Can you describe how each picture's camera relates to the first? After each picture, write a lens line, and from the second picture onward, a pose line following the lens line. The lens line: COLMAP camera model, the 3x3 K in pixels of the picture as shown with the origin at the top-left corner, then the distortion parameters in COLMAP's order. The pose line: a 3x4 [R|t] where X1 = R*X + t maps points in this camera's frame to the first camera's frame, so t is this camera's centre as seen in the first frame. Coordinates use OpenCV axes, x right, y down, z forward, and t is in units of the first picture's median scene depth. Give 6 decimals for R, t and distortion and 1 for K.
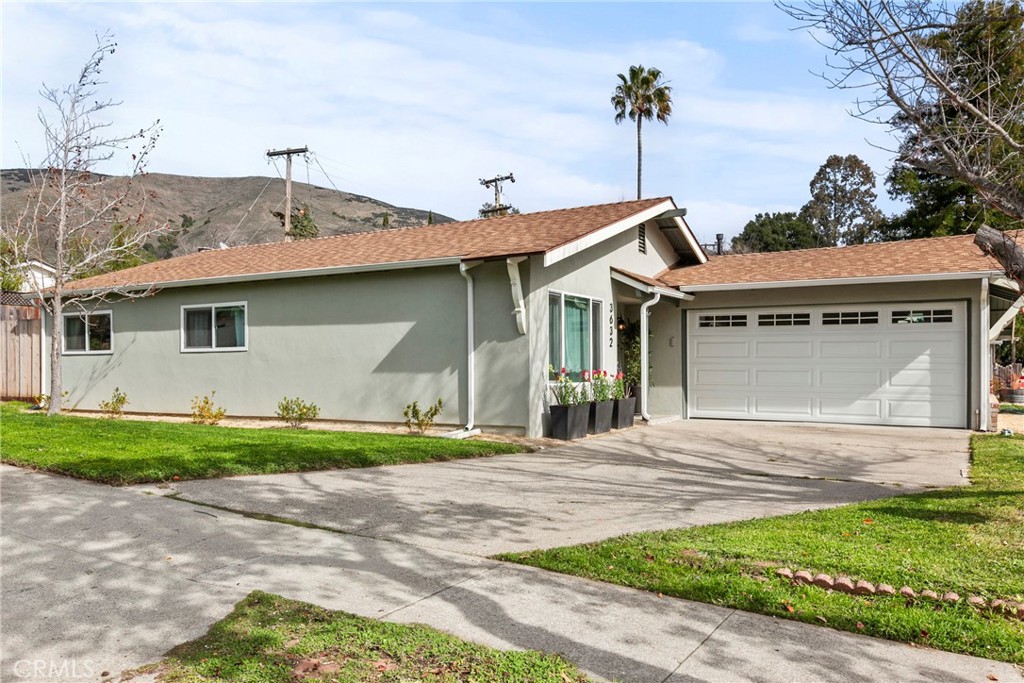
lens RADIAL K [[808.6, 0, 512.0], [0, 808.6, 341.5], [0, 0, 1]] dist [0.005161, 0.001427]
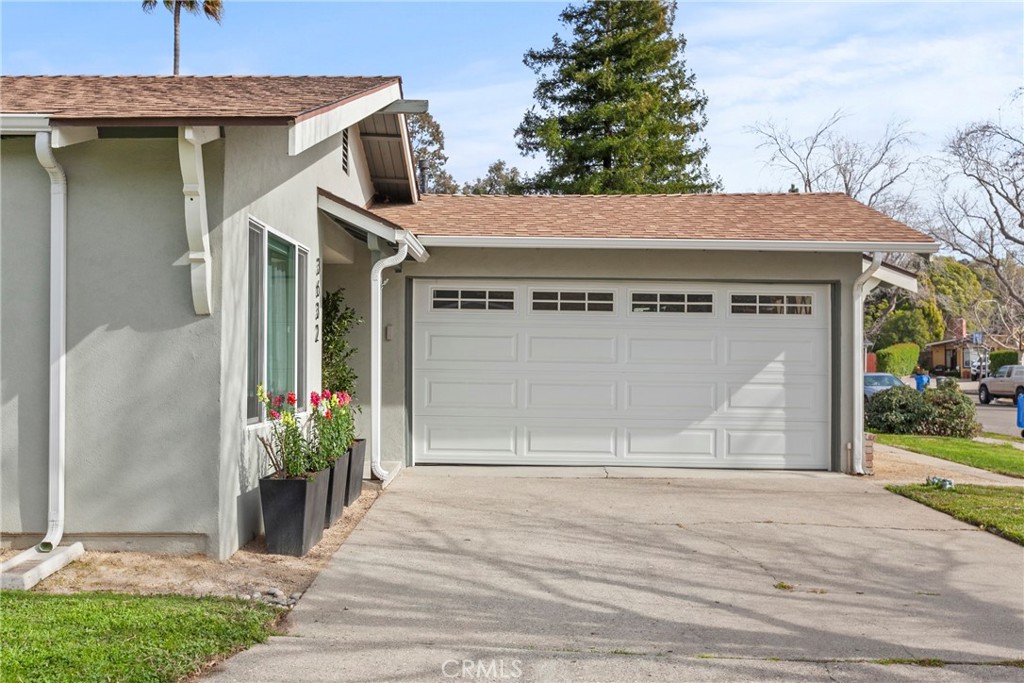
lens RADIAL K [[987.8, 0, 512.0], [0, 987.8, 341.5], [0, 0, 1]] dist [0.003600, -0.000869]
pose [[0.863911, 0.015412, 0.503409, -0.090715], [-0.024972, 0.999613, 0.012251, -0.004684], [-0.503026, -0.023155, 0.863961, 0.396003]]
